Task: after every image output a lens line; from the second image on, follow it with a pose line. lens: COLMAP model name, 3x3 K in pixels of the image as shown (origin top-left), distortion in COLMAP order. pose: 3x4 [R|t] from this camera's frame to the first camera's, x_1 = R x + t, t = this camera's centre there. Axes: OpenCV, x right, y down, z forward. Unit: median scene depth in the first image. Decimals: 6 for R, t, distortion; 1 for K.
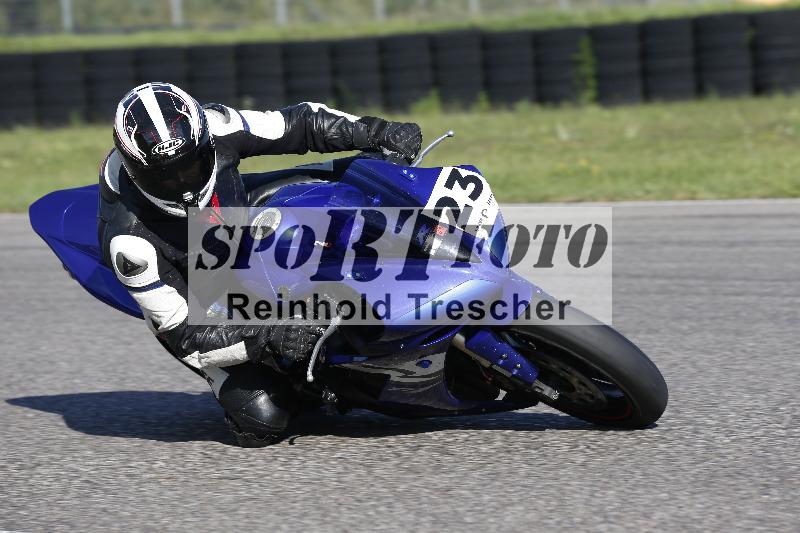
lens RADIAL K [[4621.7, 0, 400.0], [0, 4621.7, 266.5], [0, 0, 1]] dist [2.281808, 2.585302]
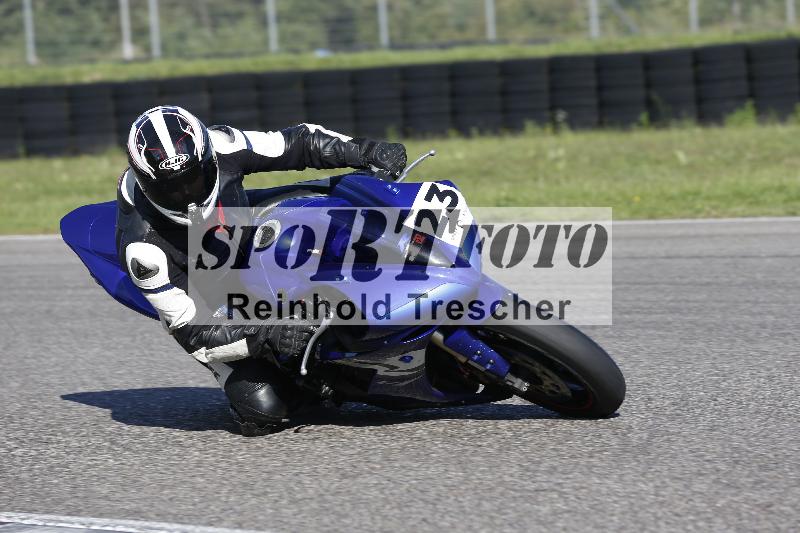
lens RADIAL K [[4610.2, 0, 462.5], [0, 4610.2, 281.1], [0, 0, 1]] dist [2.642410, 10.044079]
pose [[0.998483, 0.002813, -0.054983, 0.079255], [-0.002794, 0.999996, 0.000425, 0.001725], [0.054984, -0.000270, 0.998487, -0.107991]]
